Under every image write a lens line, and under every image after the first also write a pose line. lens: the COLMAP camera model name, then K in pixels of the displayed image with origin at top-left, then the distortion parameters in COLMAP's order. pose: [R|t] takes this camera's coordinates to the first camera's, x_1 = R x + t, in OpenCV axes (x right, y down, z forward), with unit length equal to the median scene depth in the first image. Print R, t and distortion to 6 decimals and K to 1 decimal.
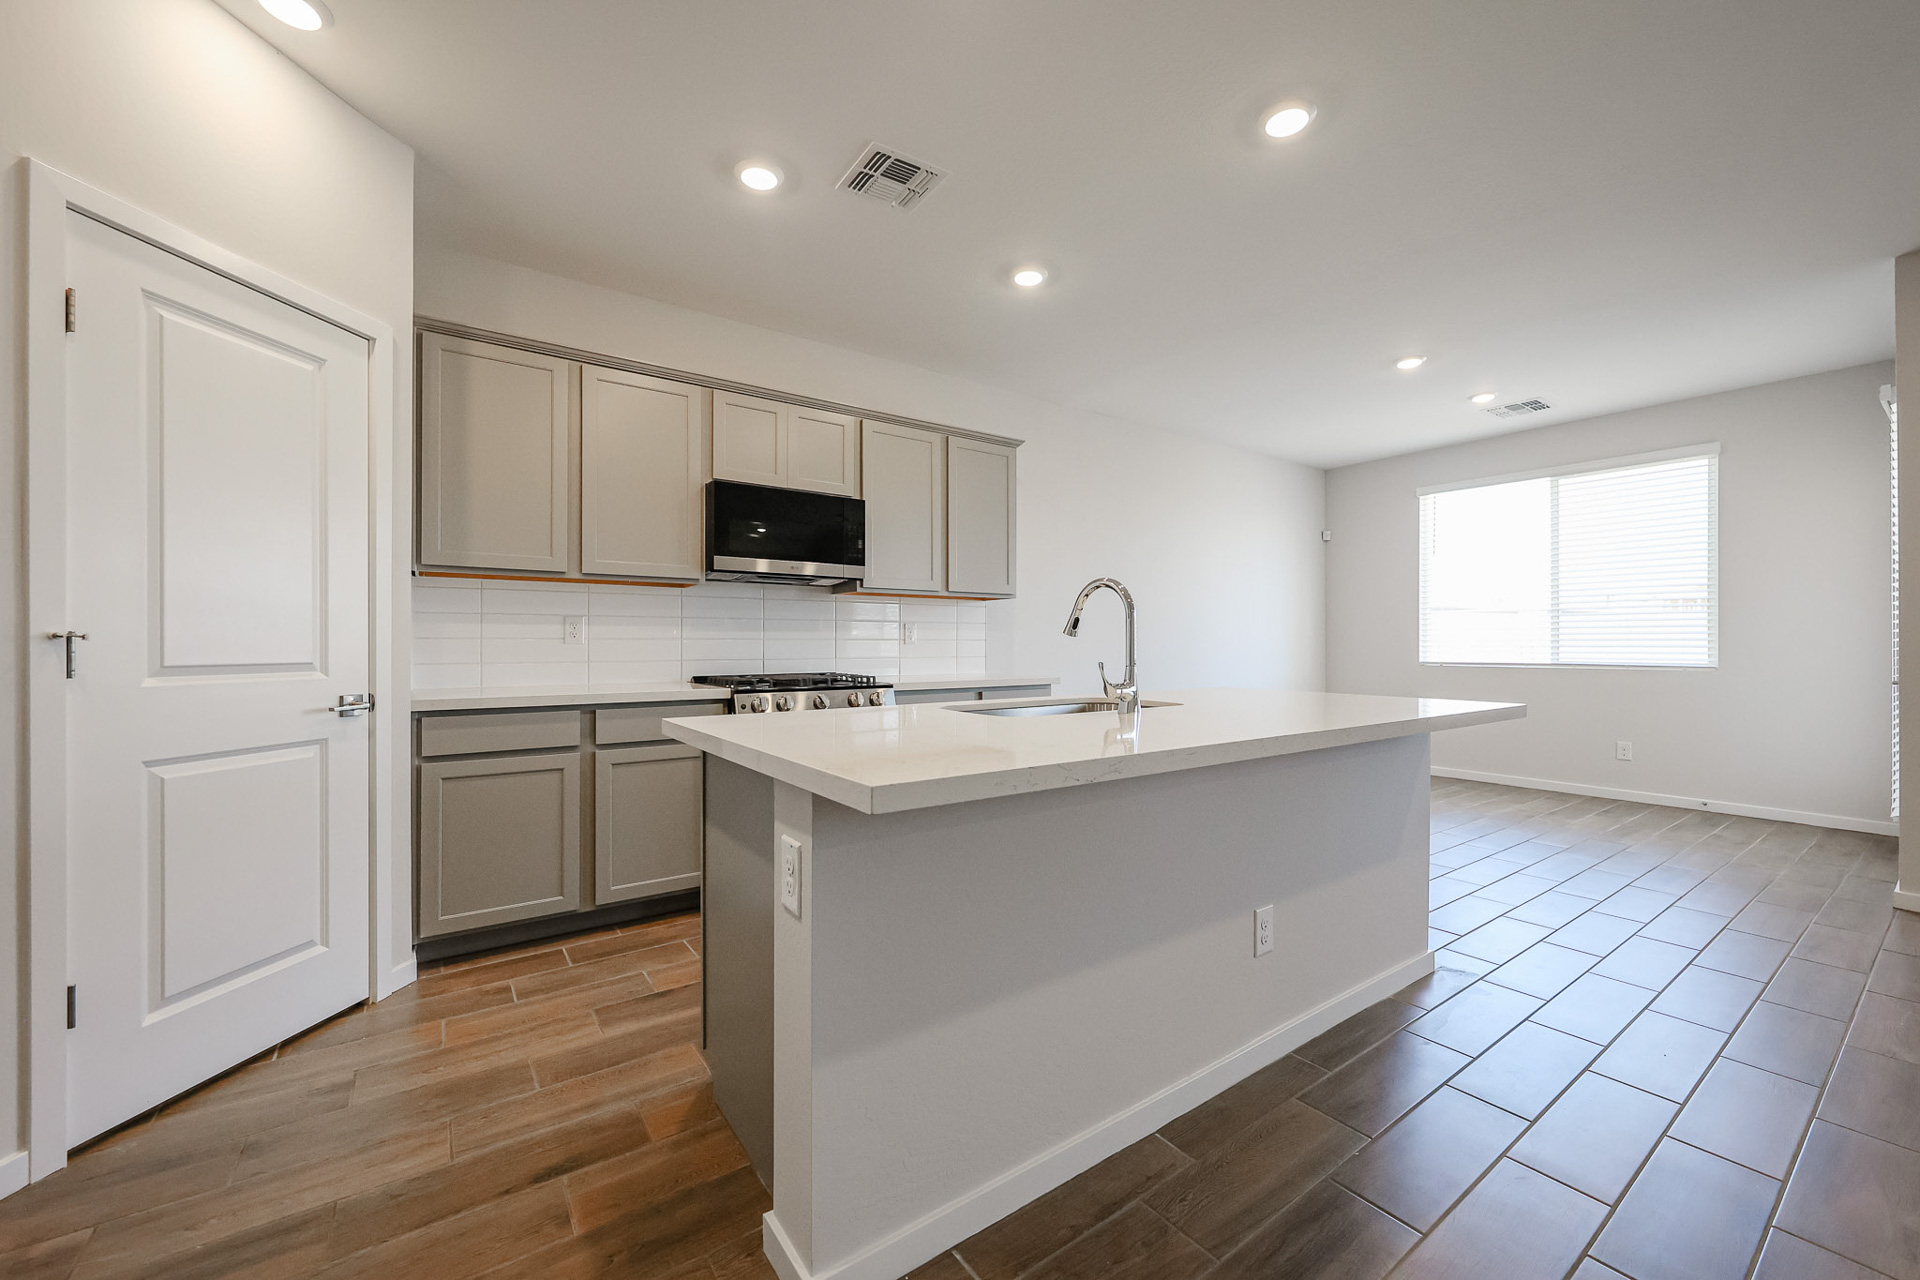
lens RADIAL K [[749.0, 0, 957.0], [0, 749.0, 643.2], [0, 0, 1]] dist [-0.001358, -0.000140]
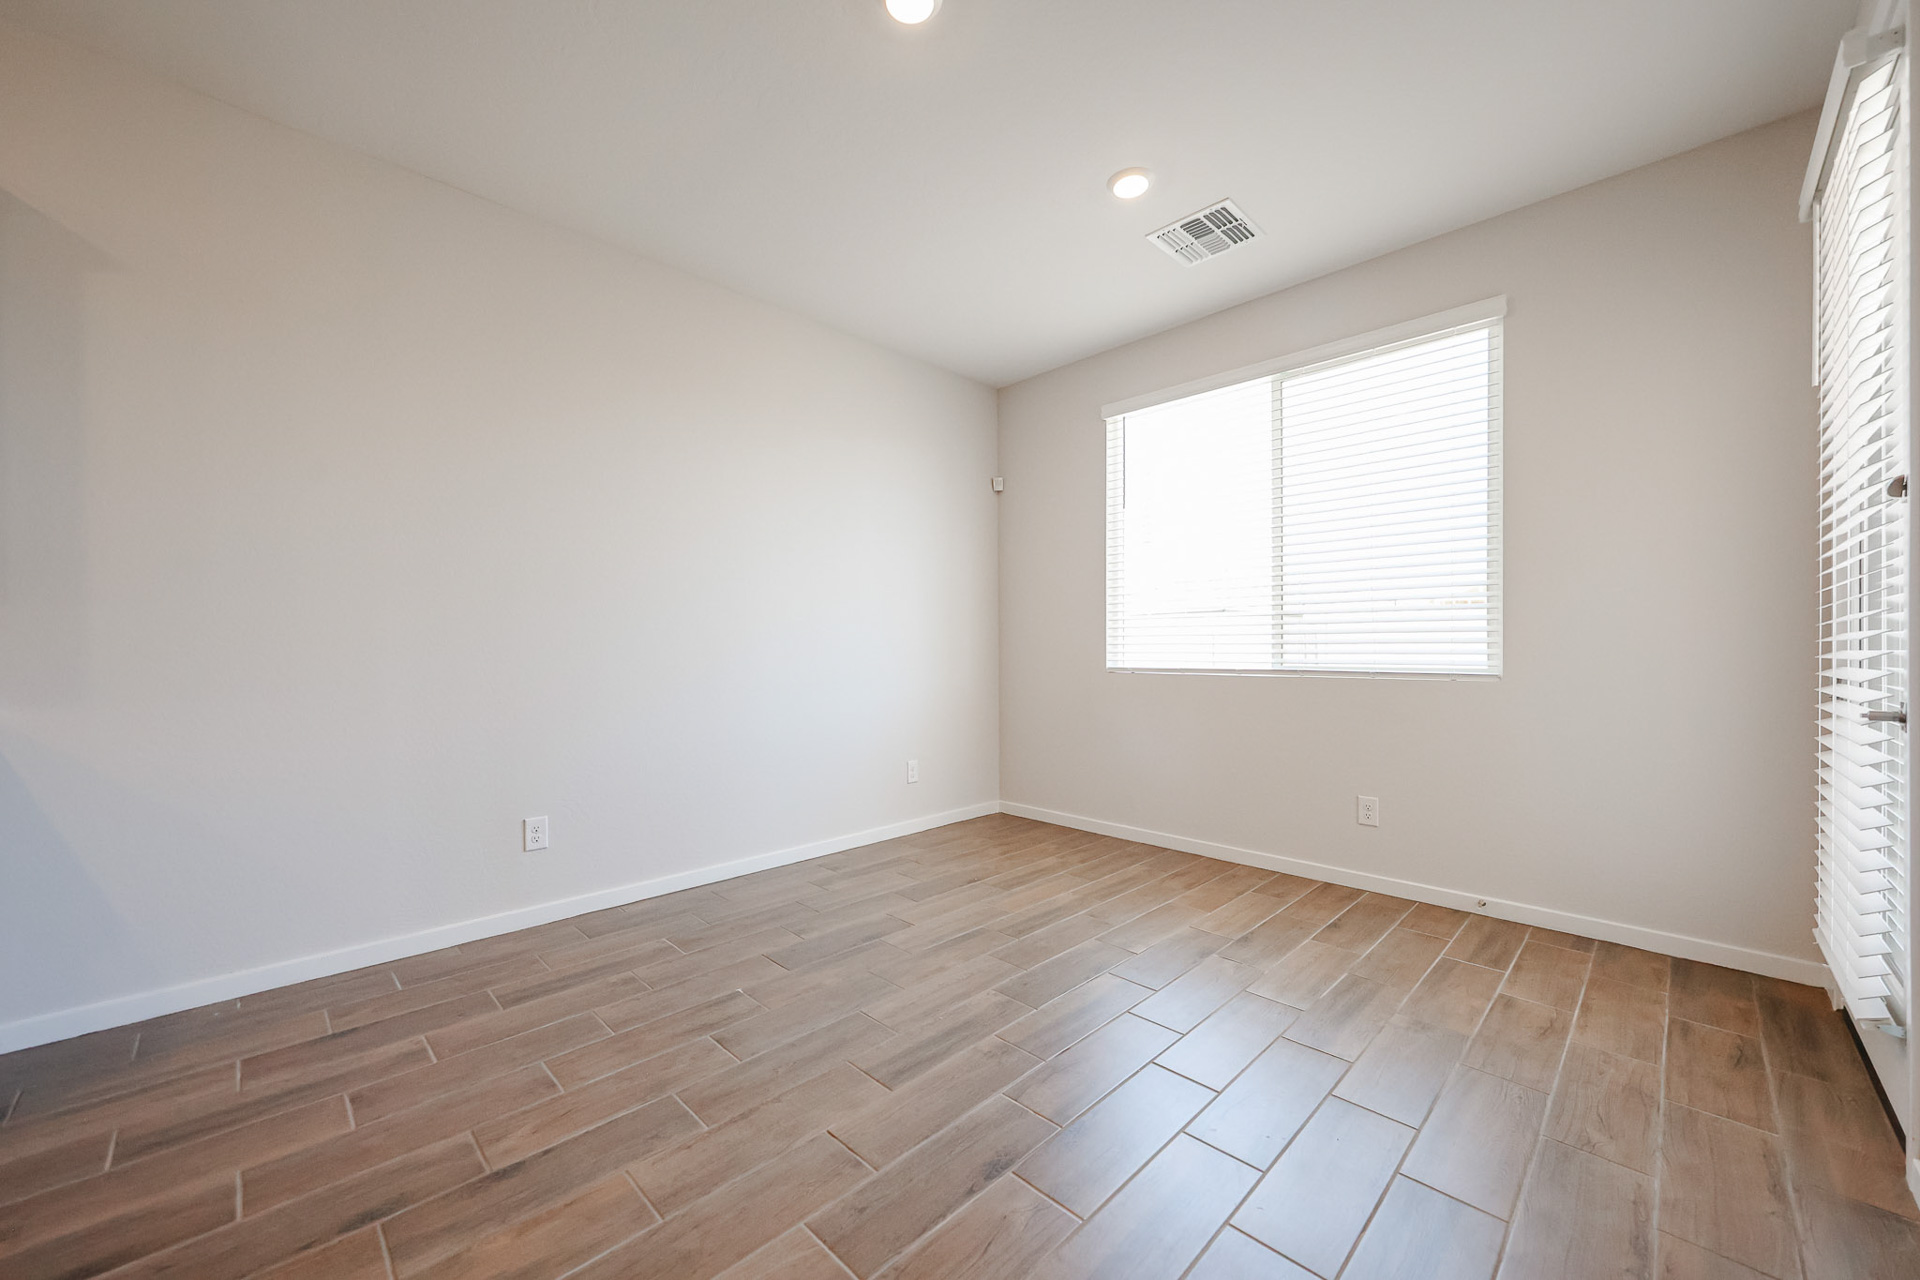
lens RADIAL K [[712.1, 0, 947.0], [0, 712.1, 653.5], [0, 0, 1]] dist [-0.017972, 0.000094]
pose [[0.988455, -0.004372, 0.151452, 0.706413], [0.002976, 0.999951, 0.009442, 0.011596], [-0.151486, -0.008882, 0.988420, 0.732303]]
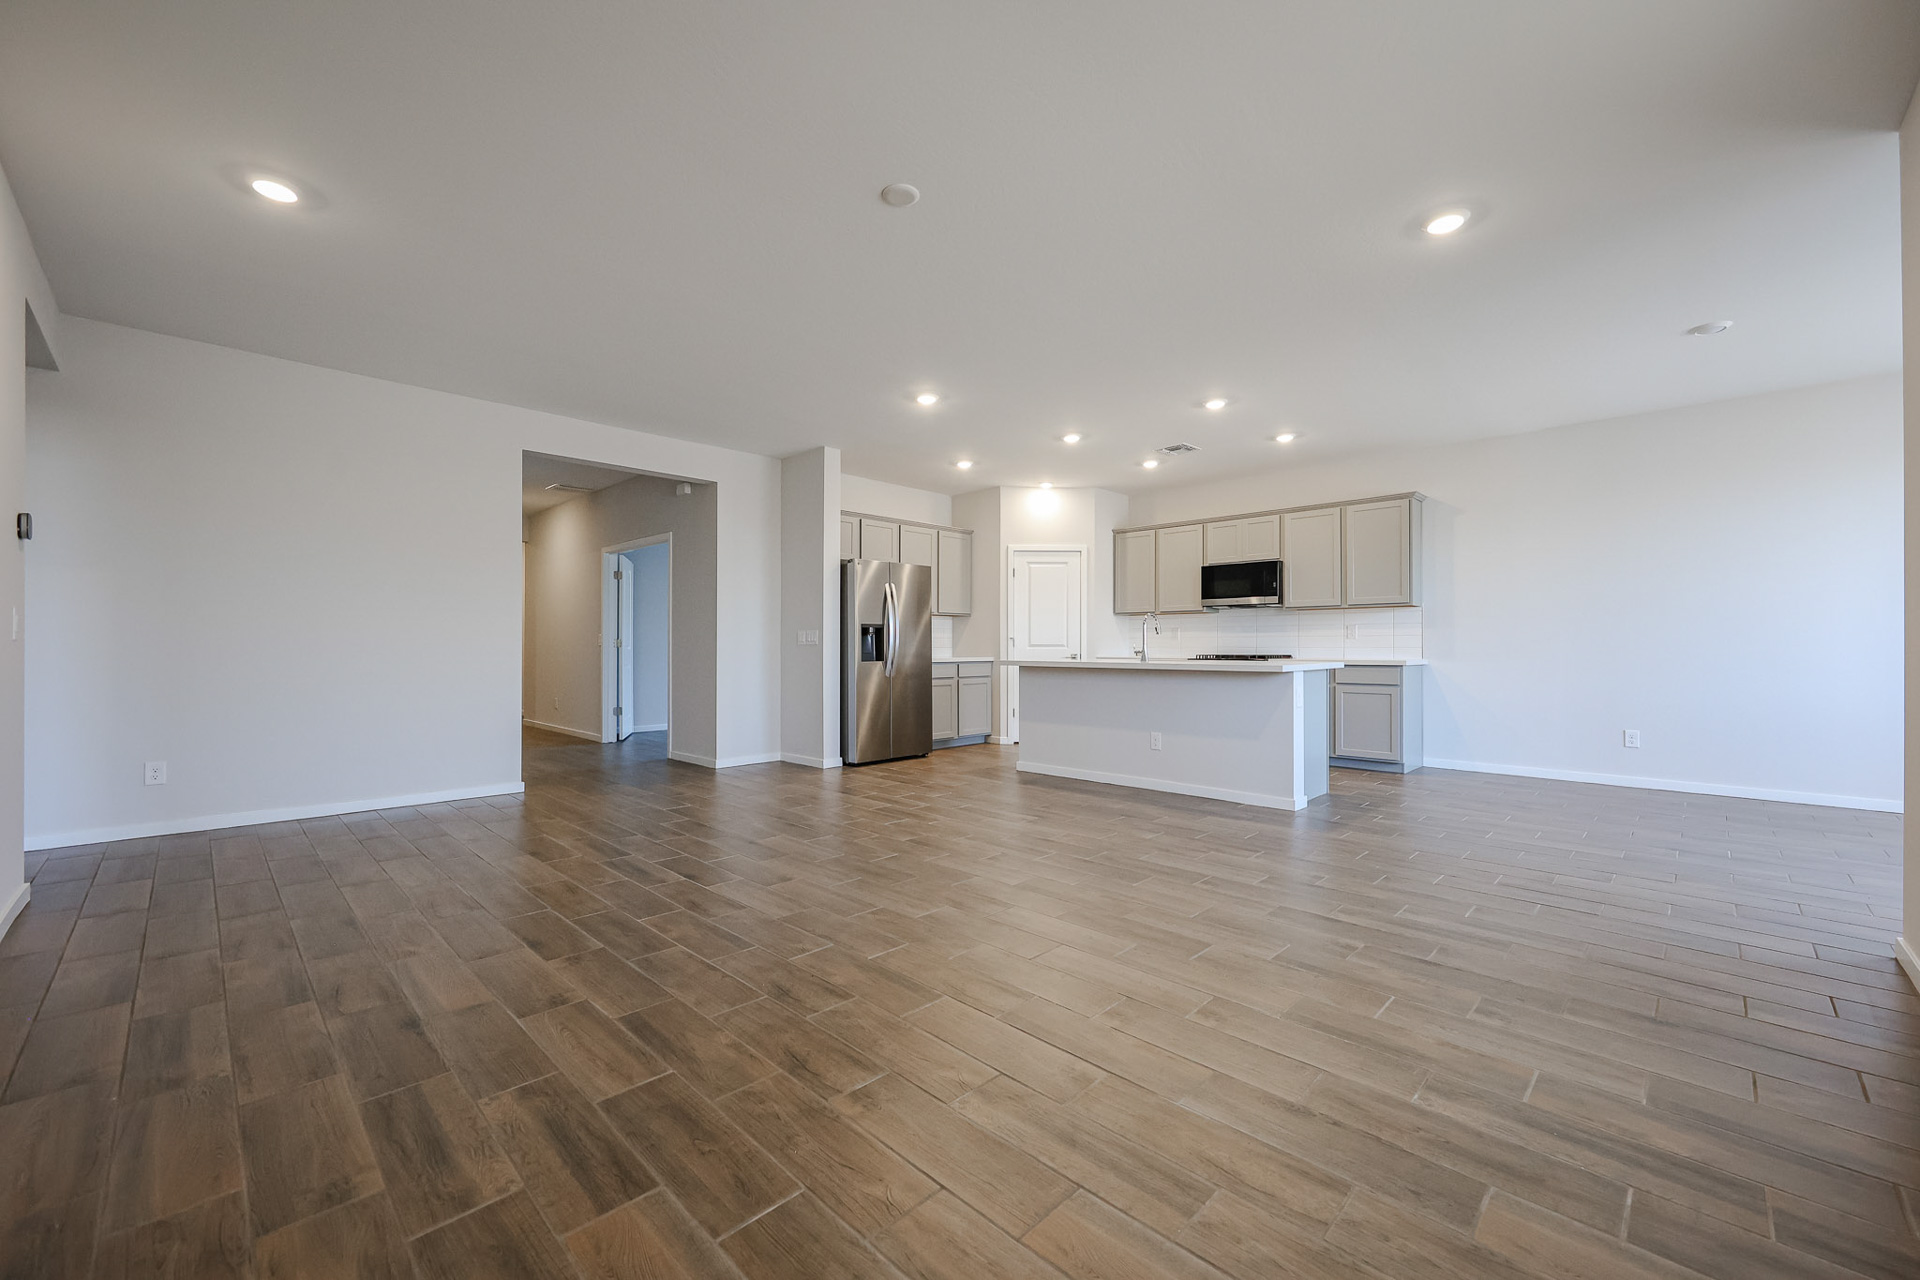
lens RADIAL K [[749.0, 0, 957.0], [0, 749.0, 643.2], [0, 0, 1]] dist [-0.001358, -0.000140]
pose [[0.169895, -0.004714, -0.985451, 1.702448], [0.000162, 0.999989, -0.004756, 0.022913], [0.985462, 0.000649, 0.169894, -0.101394]]
